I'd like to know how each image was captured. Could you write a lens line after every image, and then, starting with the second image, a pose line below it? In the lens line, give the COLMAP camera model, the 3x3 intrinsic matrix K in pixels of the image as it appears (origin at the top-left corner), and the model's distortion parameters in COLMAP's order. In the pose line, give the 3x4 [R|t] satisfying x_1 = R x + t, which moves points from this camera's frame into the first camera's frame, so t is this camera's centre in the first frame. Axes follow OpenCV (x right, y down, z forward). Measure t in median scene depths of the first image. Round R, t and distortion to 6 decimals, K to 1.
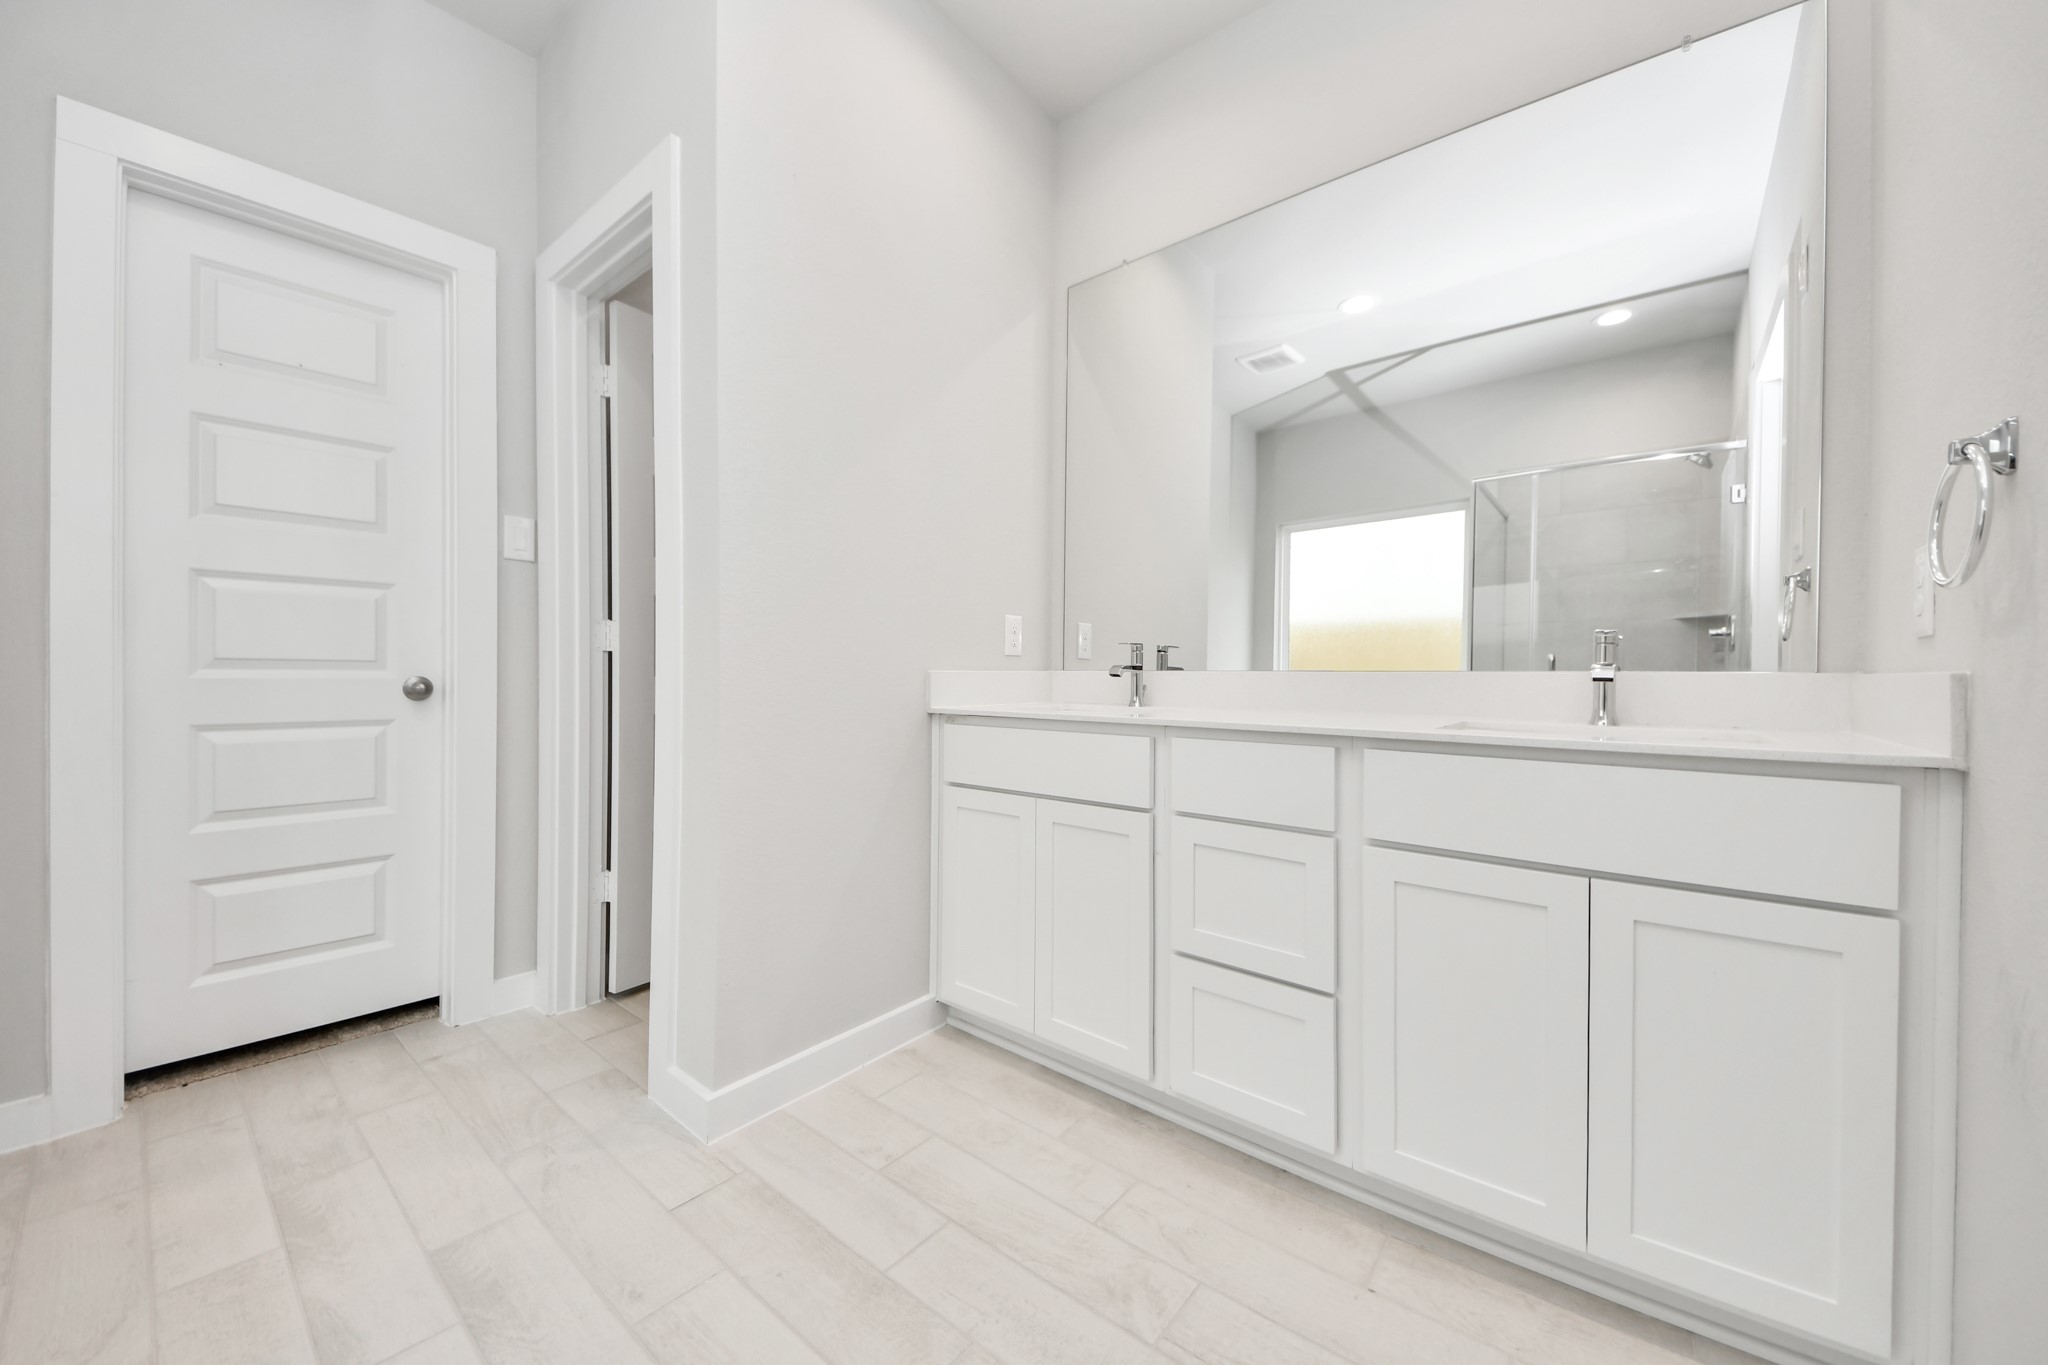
lens RADIAL K [[750.4, 0, 1033.8], [0, 750.4, 680.8], [0, 0, 1]] dist [-0.020589, -0.001833]
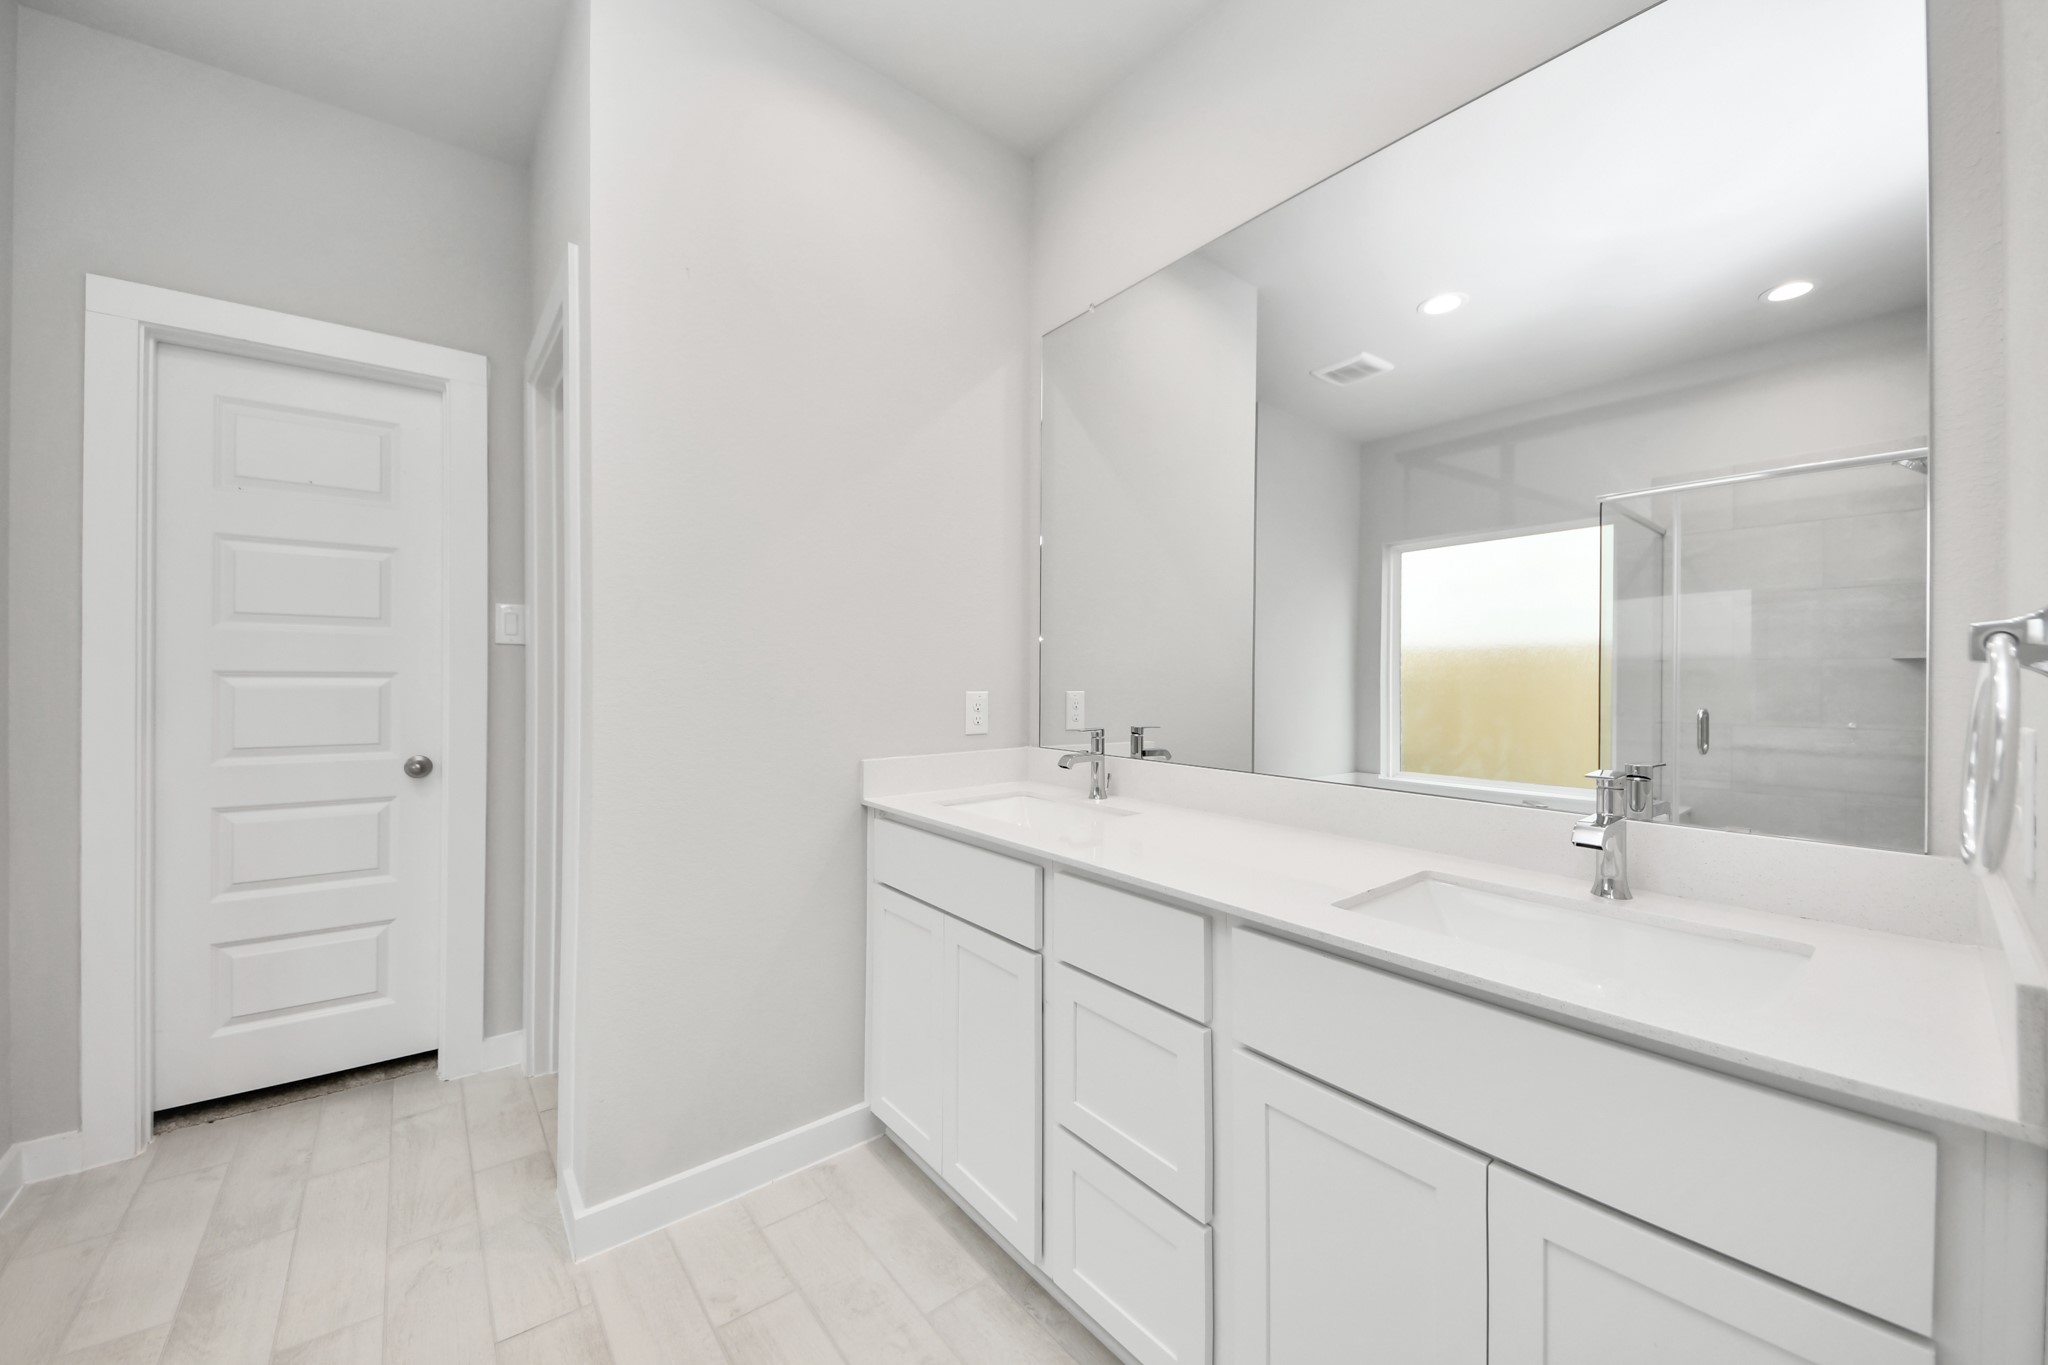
lens RADIAL K [[750.4, 0, 1022.7], [0, 750.4, 679.4], [0, 0, 1]] dist [-0.020589, -0.001833]
pose [[0.978057, 0.000877, -0.208335, 0.274413], [-0.003685, 0.999908, -0.013091, -0.111550], [0.208304, 0.013571, 0.977970, 0.126744]]
